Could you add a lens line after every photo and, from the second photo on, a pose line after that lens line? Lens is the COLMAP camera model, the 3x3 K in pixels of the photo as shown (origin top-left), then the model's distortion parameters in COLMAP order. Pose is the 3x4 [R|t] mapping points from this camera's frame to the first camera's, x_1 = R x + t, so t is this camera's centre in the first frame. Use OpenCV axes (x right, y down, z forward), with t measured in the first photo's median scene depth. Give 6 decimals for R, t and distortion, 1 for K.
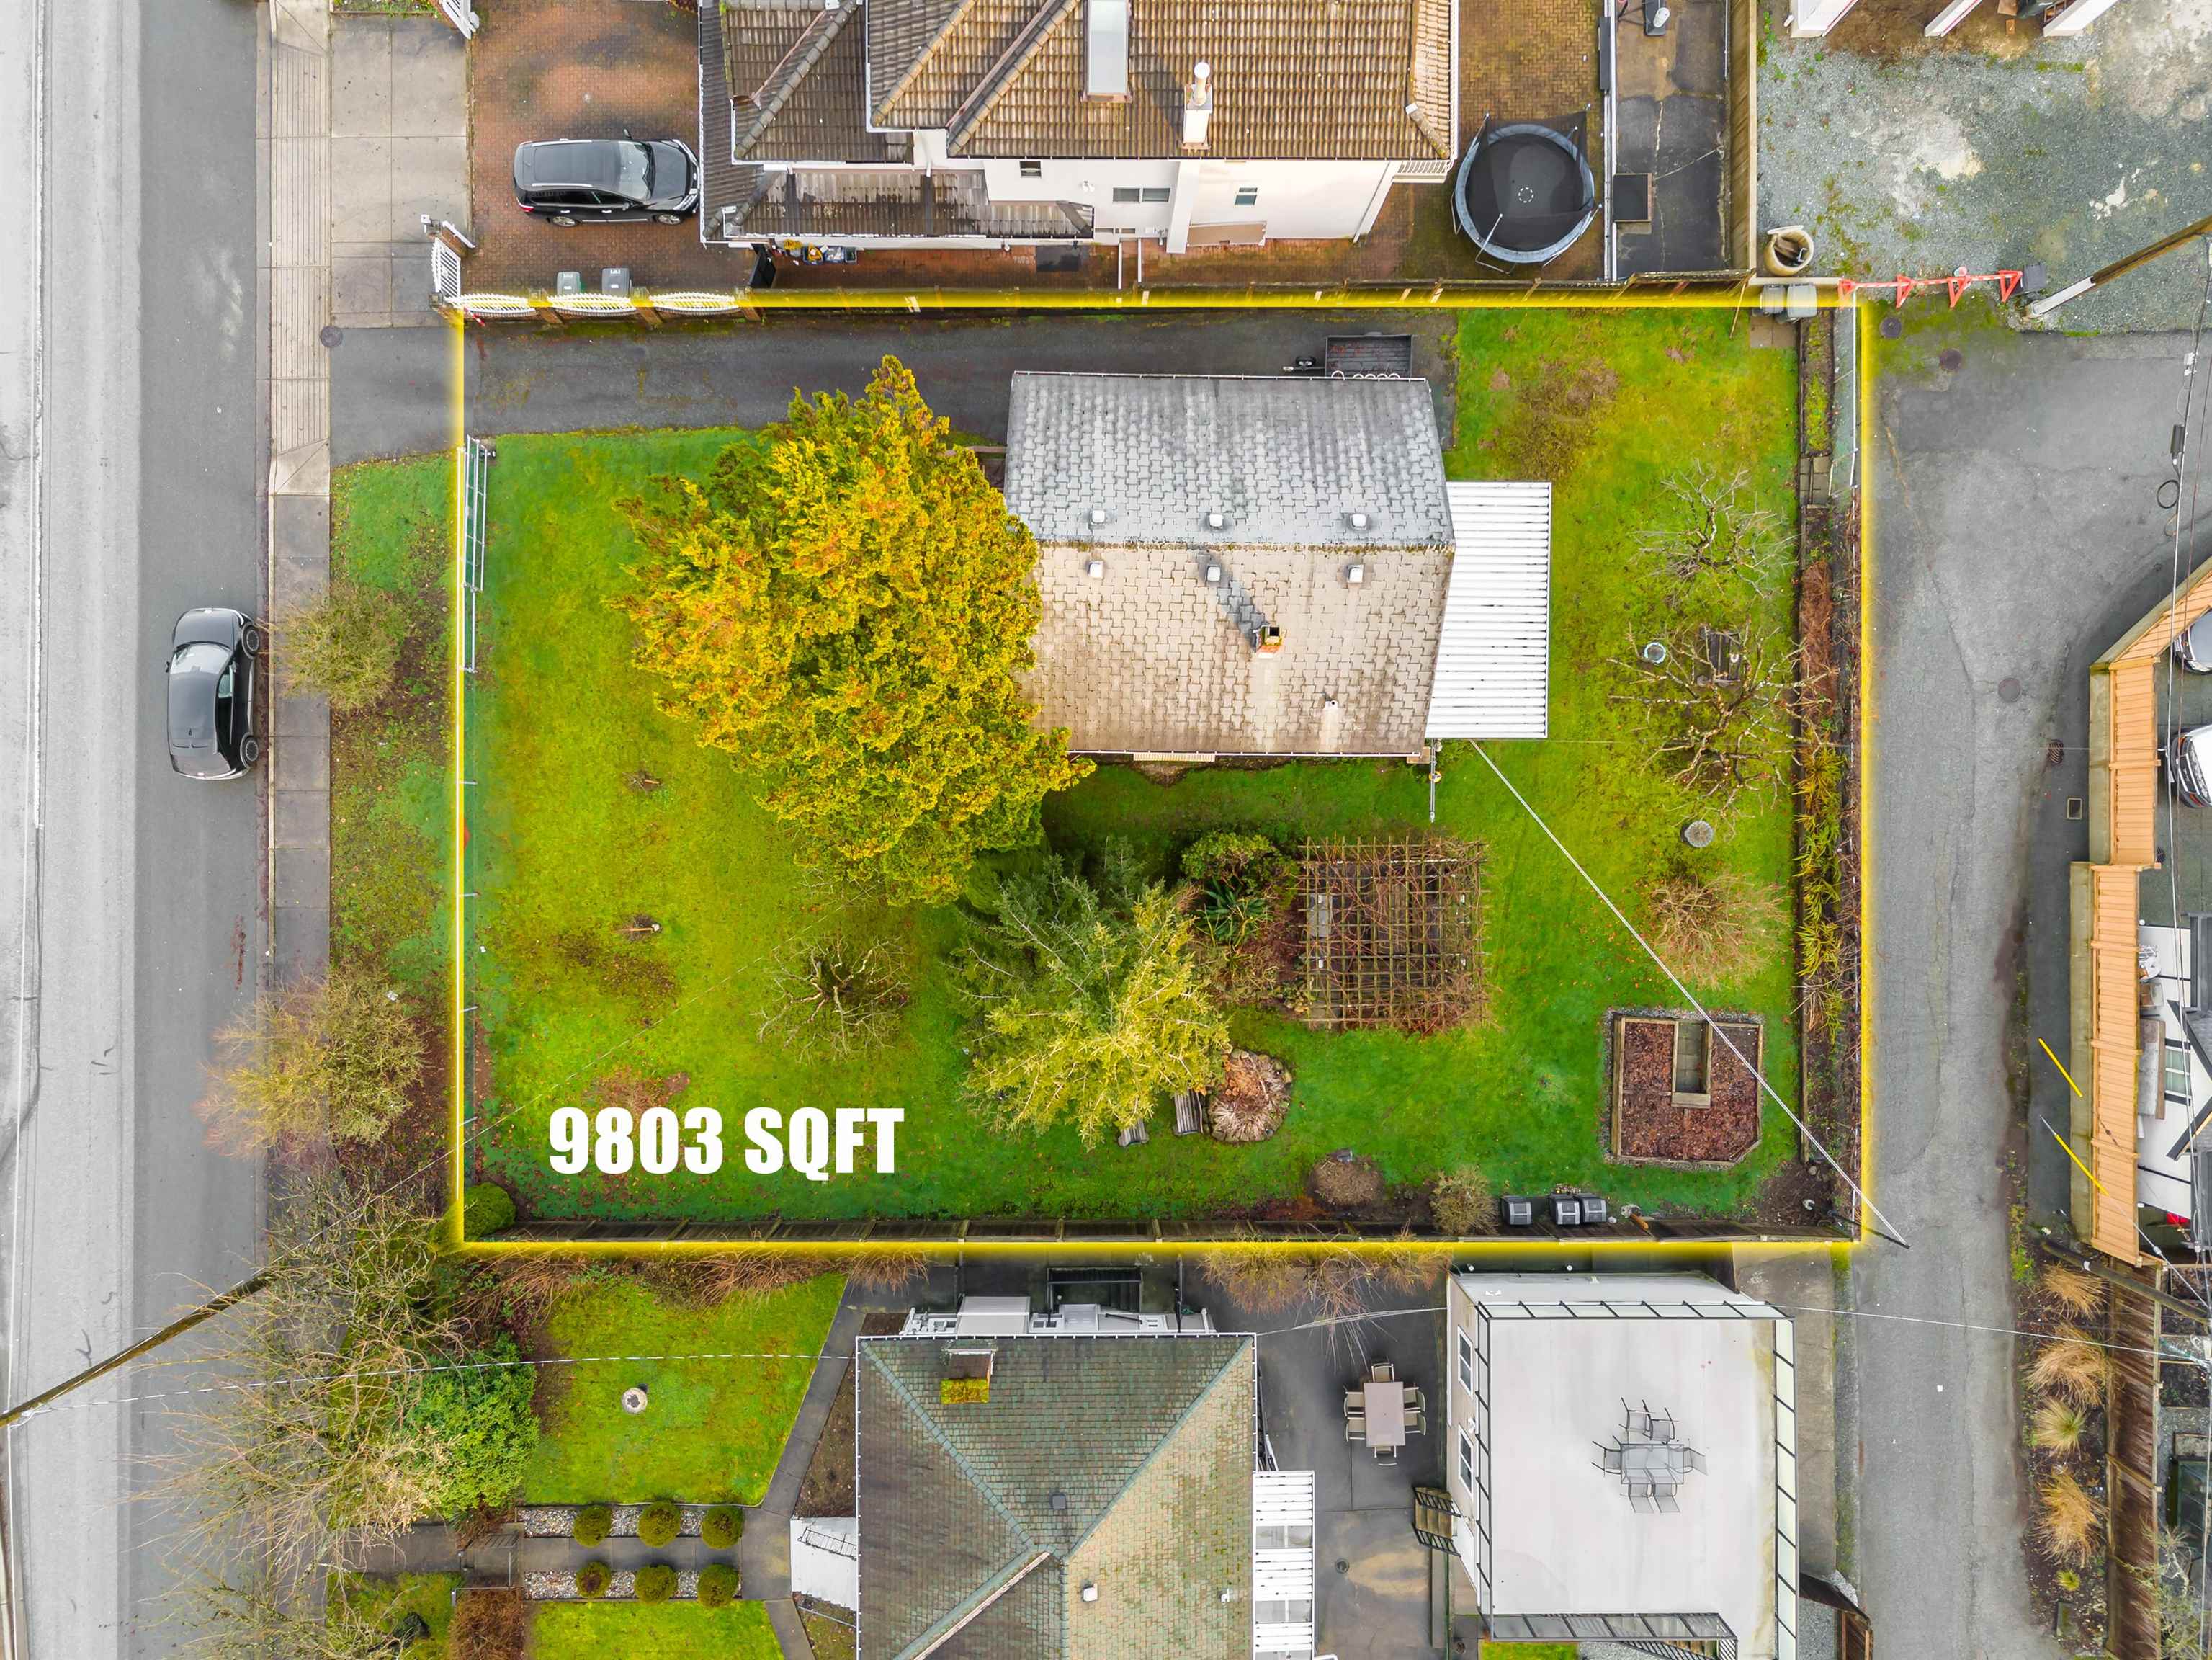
lens RADIAL K [[1510.2, 0, 1115.5], [0, 1510.2, 830.0], [0, 0, 1]] dist [0.017202, -0.014943]
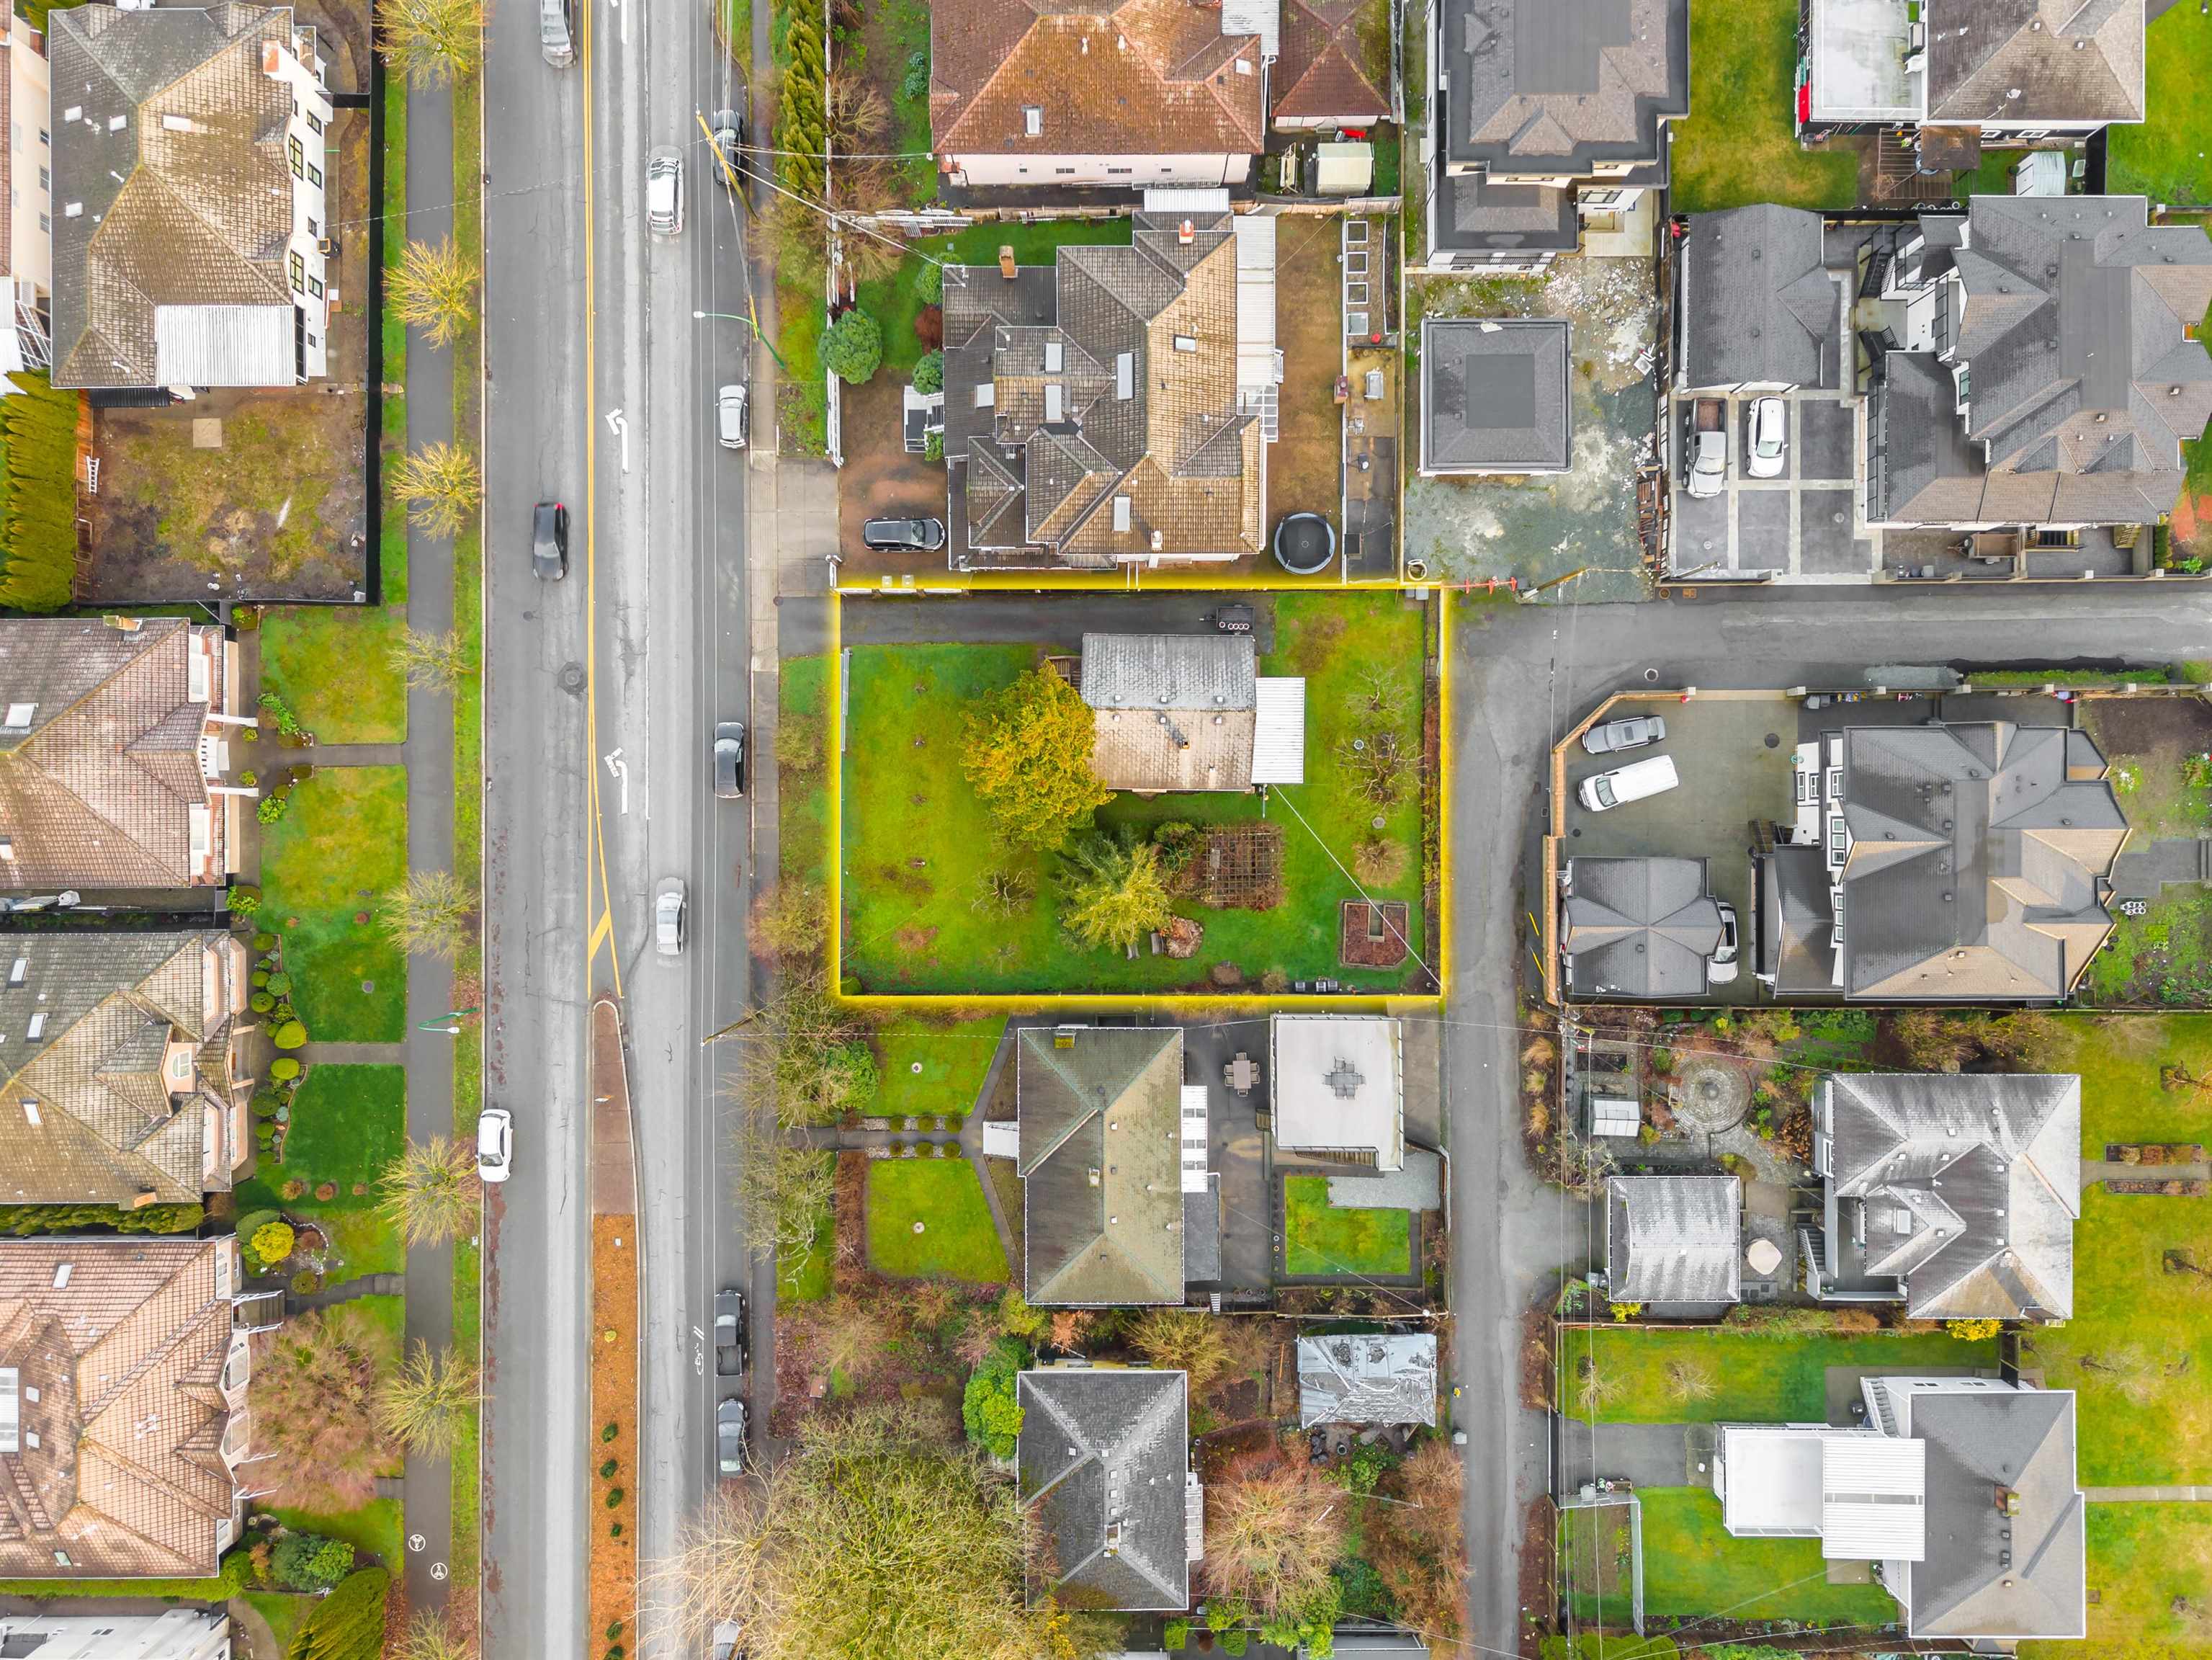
lens RADIAL K [[1510.2, 0, 1129.7], [0, 1510.2, 826.3], [0, 0, 1]] dist [0.017202, -0.014943]
pose [[0.999957, 0.001738, -0.009098, 0.027634], [-0.001715, 0.999995, 0.002514, 0.002855], [0.009103, -0.002499, 0.999955, -1.327665]]
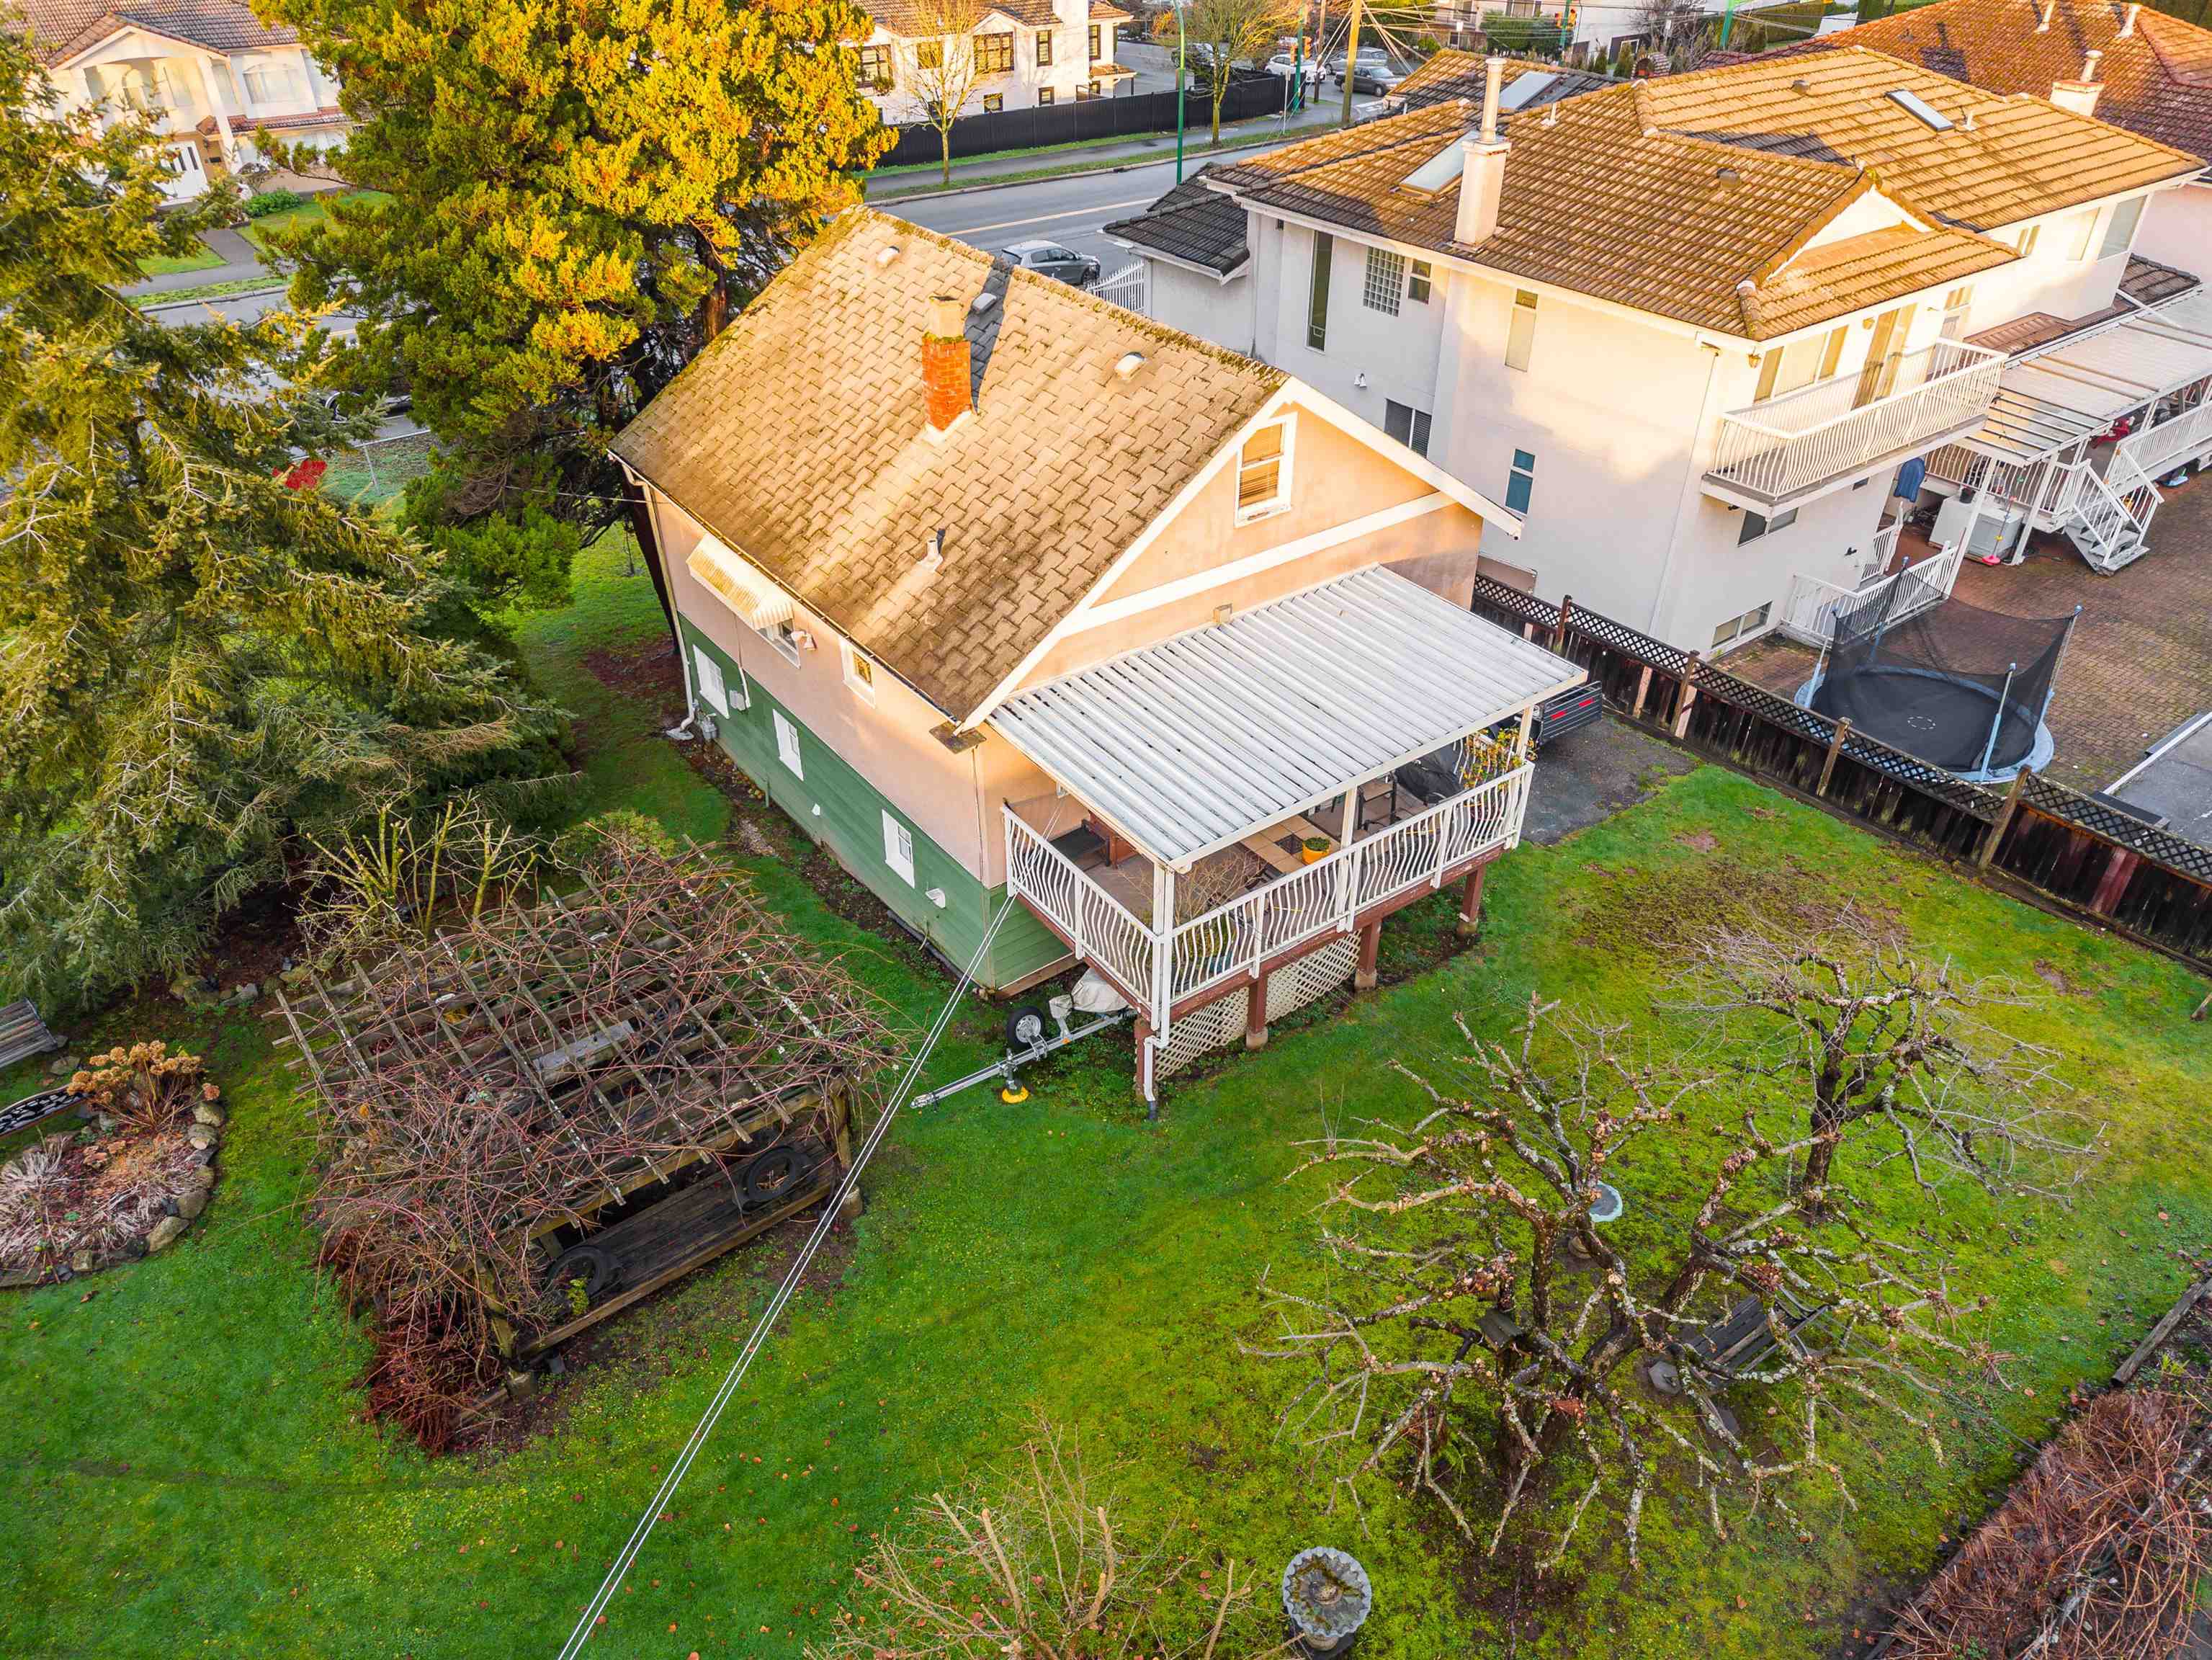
lens RADIAL K [[1510.2, 0, 1140.0], [0, 1510.2, 814.2], [0, 0, 1]] dist [0.017202, -0.014943]
pose [[0.615368, 0.432257, -0.659148, 0.500577], [-0.788154, 0.349760, -0.506439, 0.130503], [0.011632, 0.831157, 0.555916, 0.724899]]
